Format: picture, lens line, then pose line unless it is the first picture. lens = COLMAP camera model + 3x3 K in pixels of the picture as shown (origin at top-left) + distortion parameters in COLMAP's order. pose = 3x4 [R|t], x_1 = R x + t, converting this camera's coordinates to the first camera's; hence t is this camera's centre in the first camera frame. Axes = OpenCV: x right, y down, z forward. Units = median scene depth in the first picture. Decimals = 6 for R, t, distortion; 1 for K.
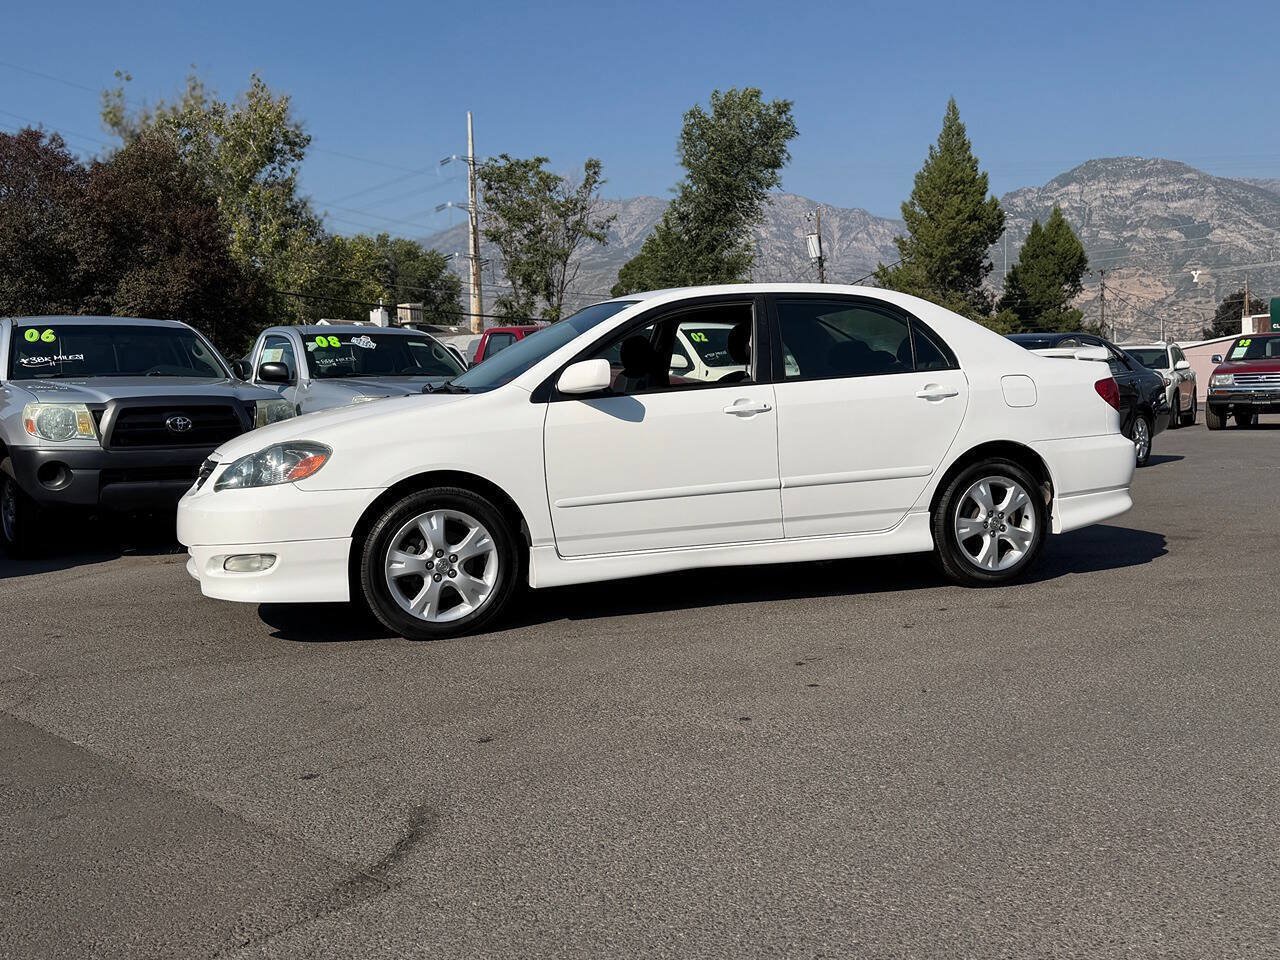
lens RADIAL K [[1232.2, 0, 637.8], [0, 1232.2, 472.4], [0, 0, 1]] dist [0.049184, 0.000000]
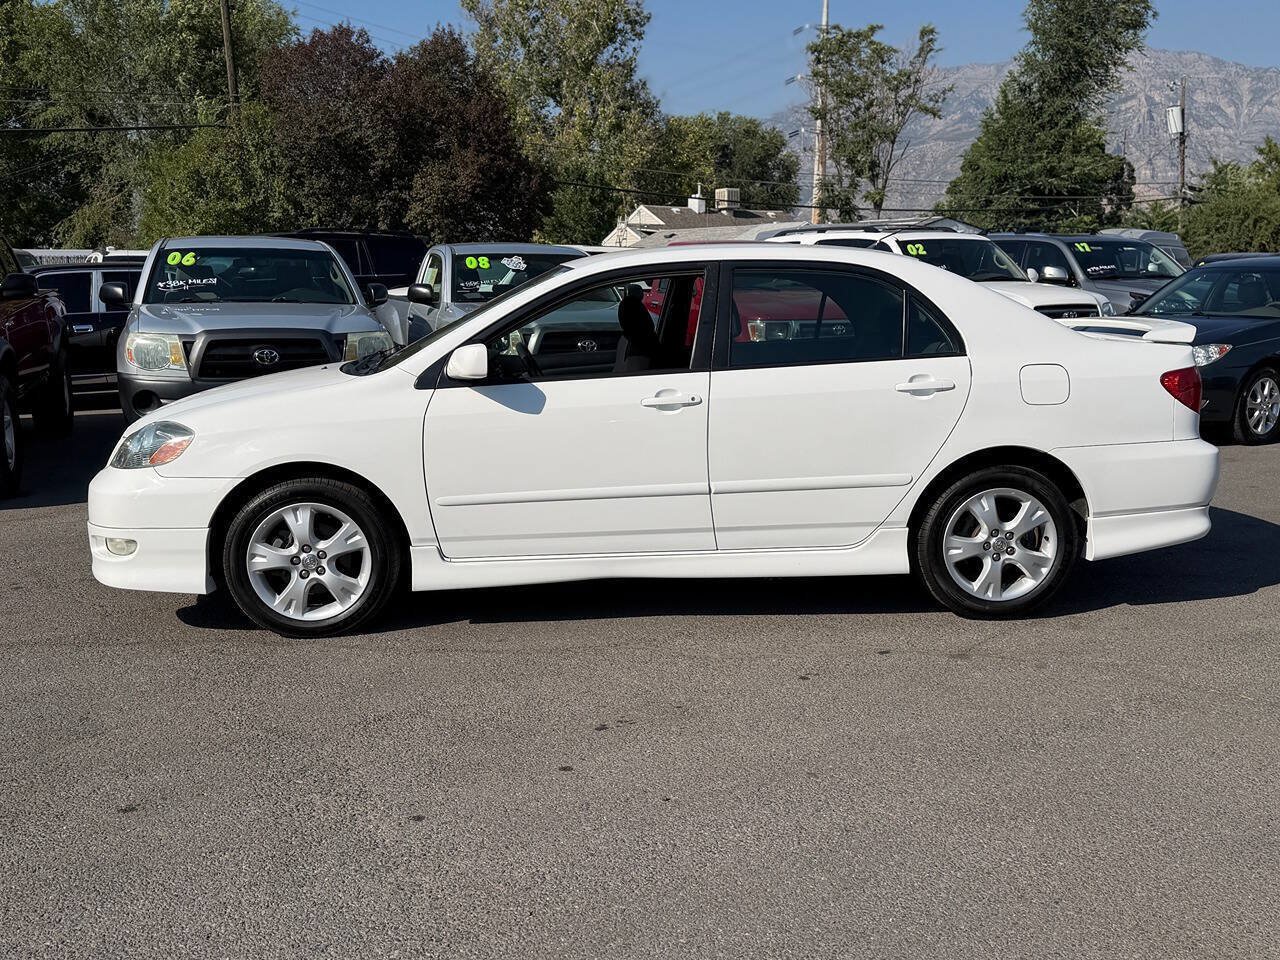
lens RADIAL K [[1232.2, 0, 618.4], [0, 1232.2, 498.8], [0, 0, 1]] dist [0.049184, 0.000000]
pose [[0.958776, 0.069674, -0.275489, 0.199749], [-0.037590, 0.992053, 0.120078, -0.058135], [0.281665, -0.104773, 0.953775, 0.107799]]
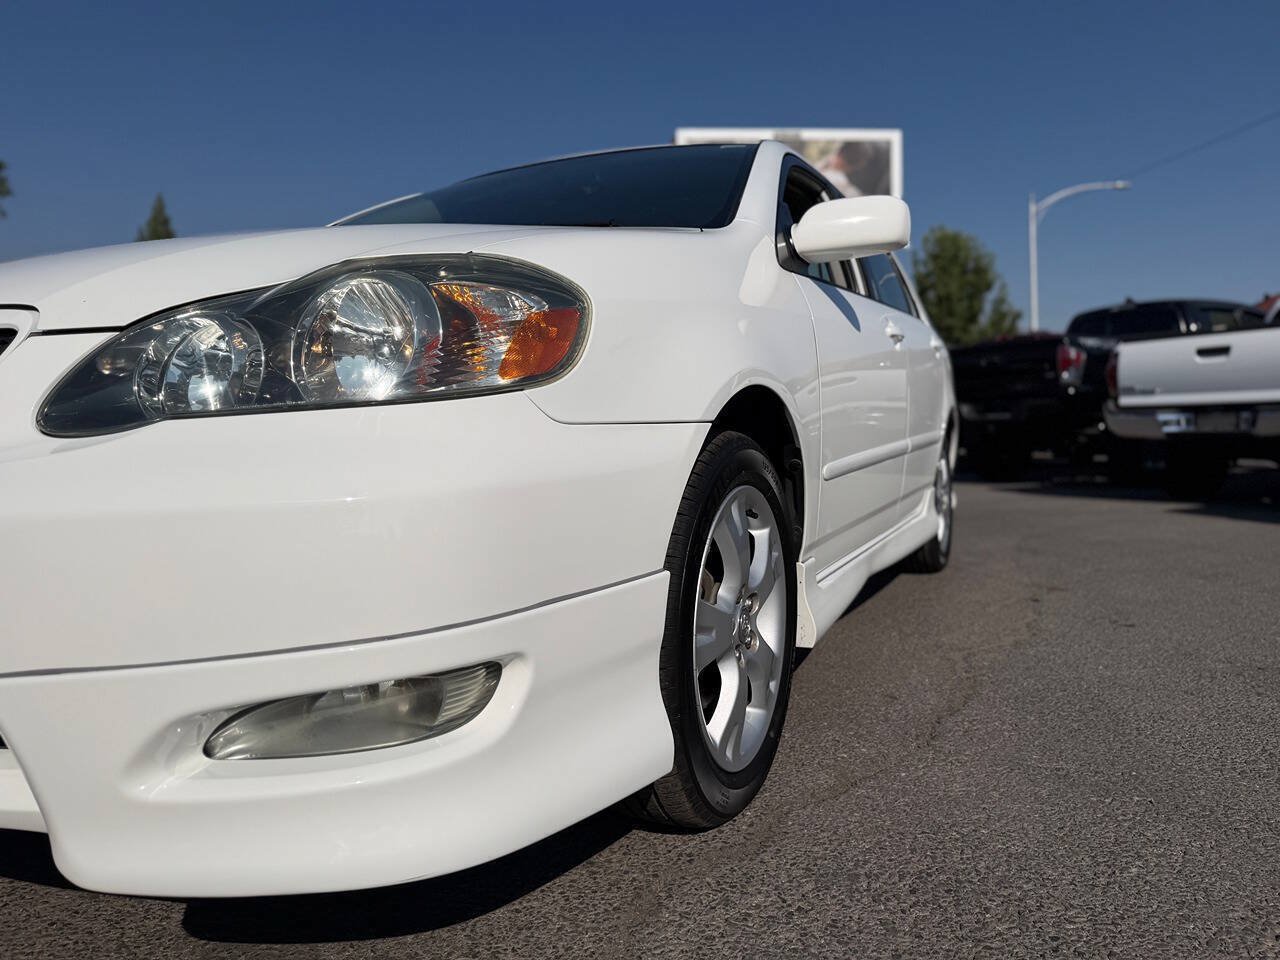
lens RADIAL K [[909.1, 0, 641.1], [0, 909.1, 479.9], [0, 0, 1]] dist [0.041804, -0.036888]
pose [[0.717209, -0.015825, 0.696678, -0.241586], [0.031910, 0.999439, -0.010149, 0.018713], [-0.696127, 0.029510, 0.717312, 0.501448]]
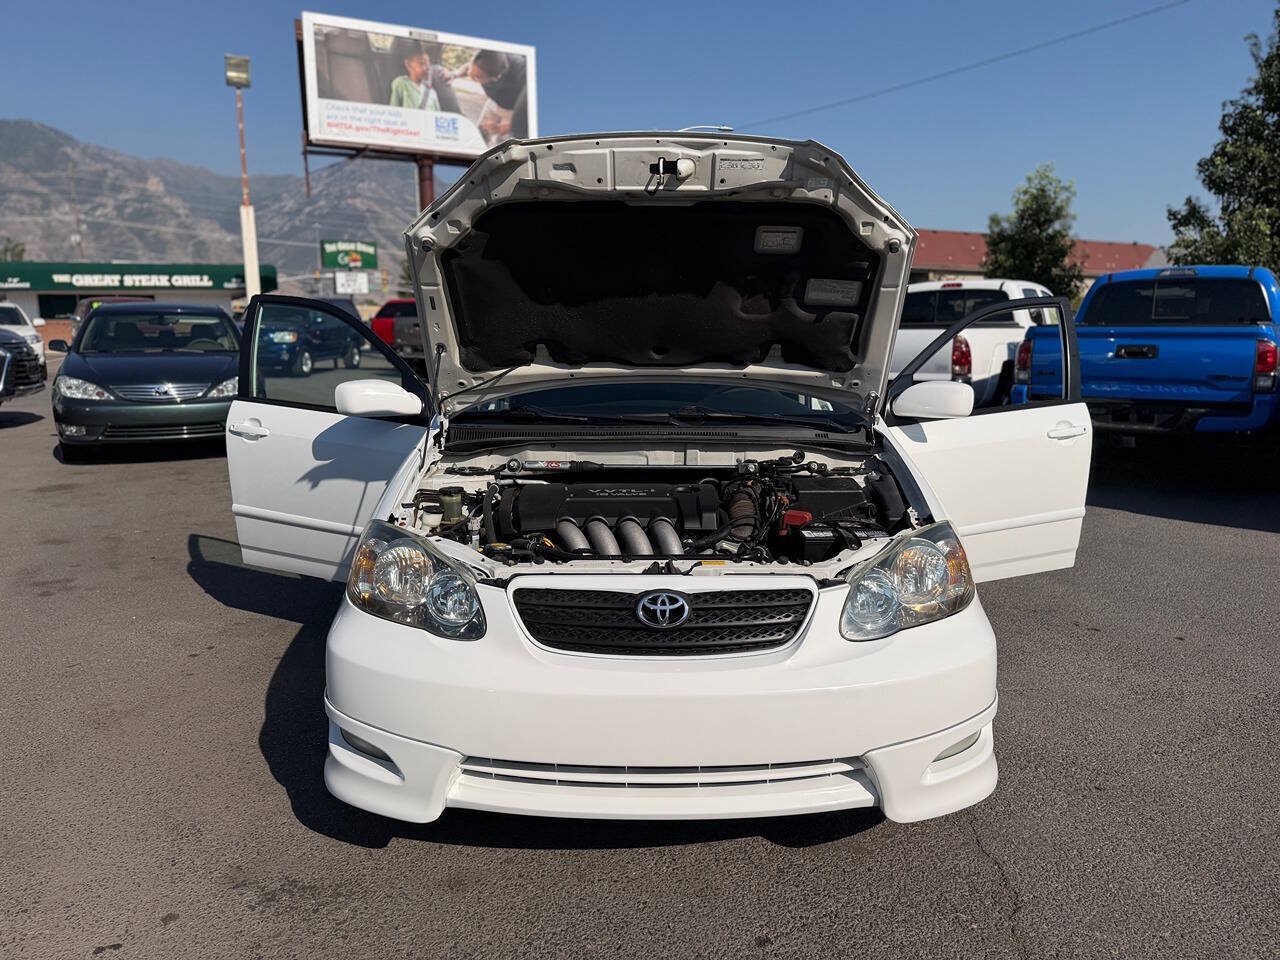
lens RADIAL K [[909.1, 0, 640.5], [0, 909.1, 463.1], [0, 0, 1]] dist [0.041804, -0.036888]
pose [[0.363697, -0.113233, 0.924609, -0.467589], [0.044976, 0.993561, 0.103986, -0.068836], [-0.930431, 0.003765, 0.366448, 0.592059]]
